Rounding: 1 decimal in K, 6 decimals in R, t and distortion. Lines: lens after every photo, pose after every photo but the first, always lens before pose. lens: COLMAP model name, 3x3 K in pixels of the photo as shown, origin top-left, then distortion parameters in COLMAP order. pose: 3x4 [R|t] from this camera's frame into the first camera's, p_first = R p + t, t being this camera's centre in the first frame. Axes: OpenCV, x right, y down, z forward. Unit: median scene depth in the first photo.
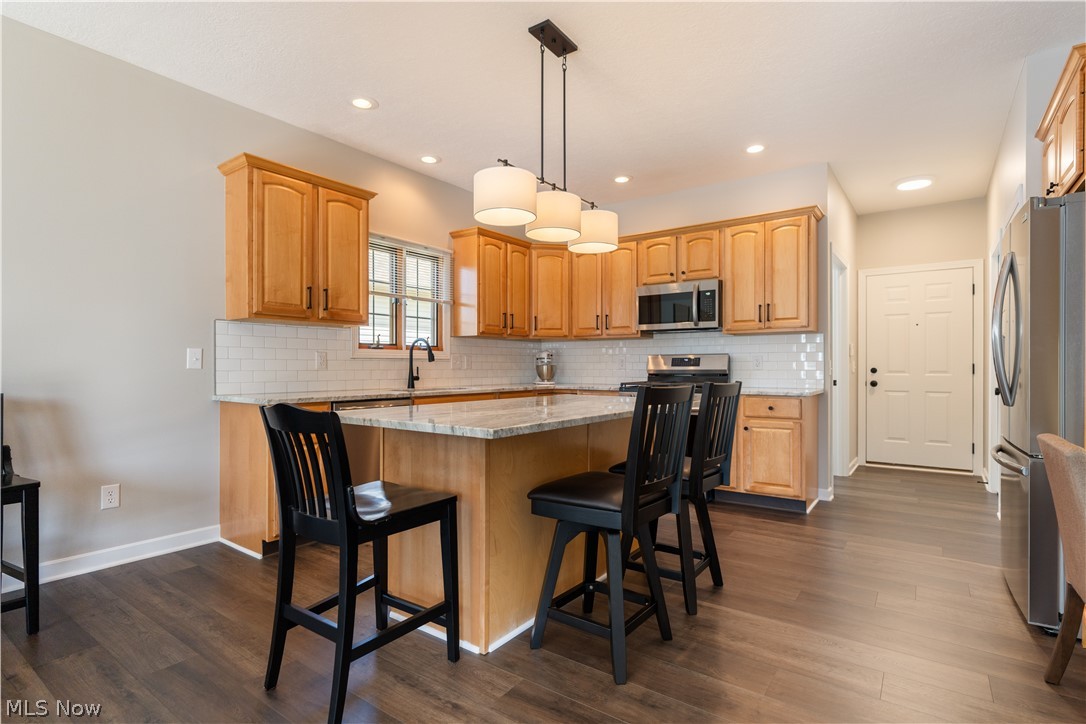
lens RADIAL K [[533.4, 0, 538.8], [0, 533.4, 363.7], [0, 0, 1]] dist [-0.014284, 0.000169]
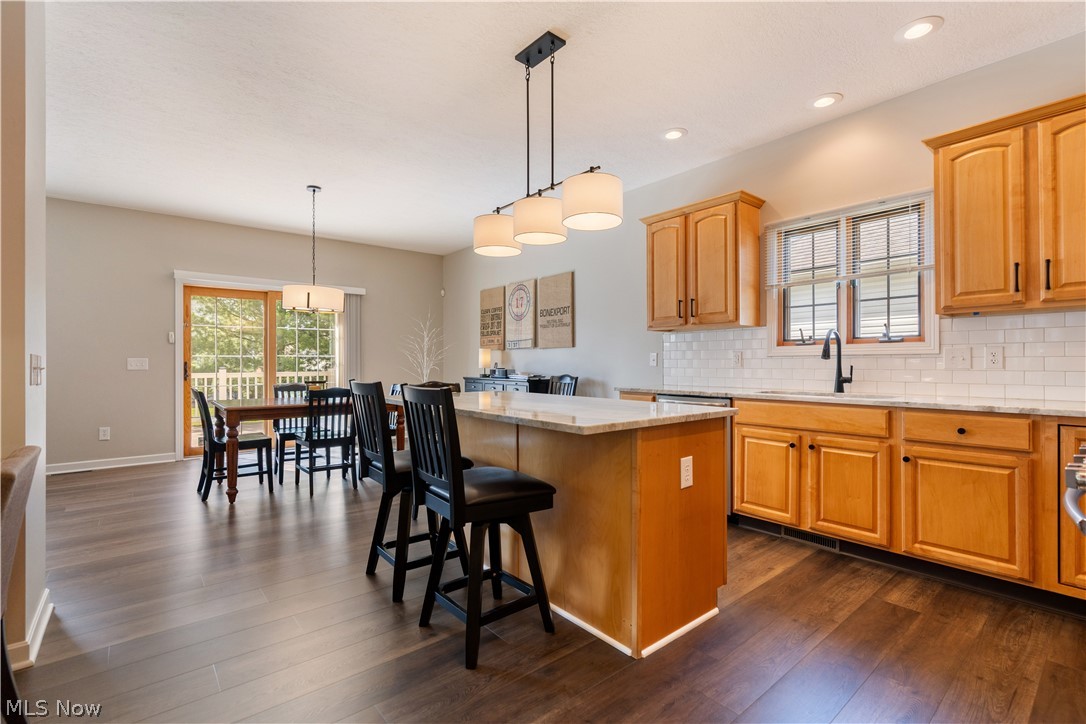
lens RADIAL K [[490.0, 0, 543.3], [0, 490.0, 363.1], [0, 0, 1]] dist [-0.001346, 0.000230]
pose [[-0.251590, -0.001411, -0.967833, 0.370768], [0.002832, 0.999994, -0.002194, 0.001622], [0.967830, -0.003293, -0.251584, 0.482888]]
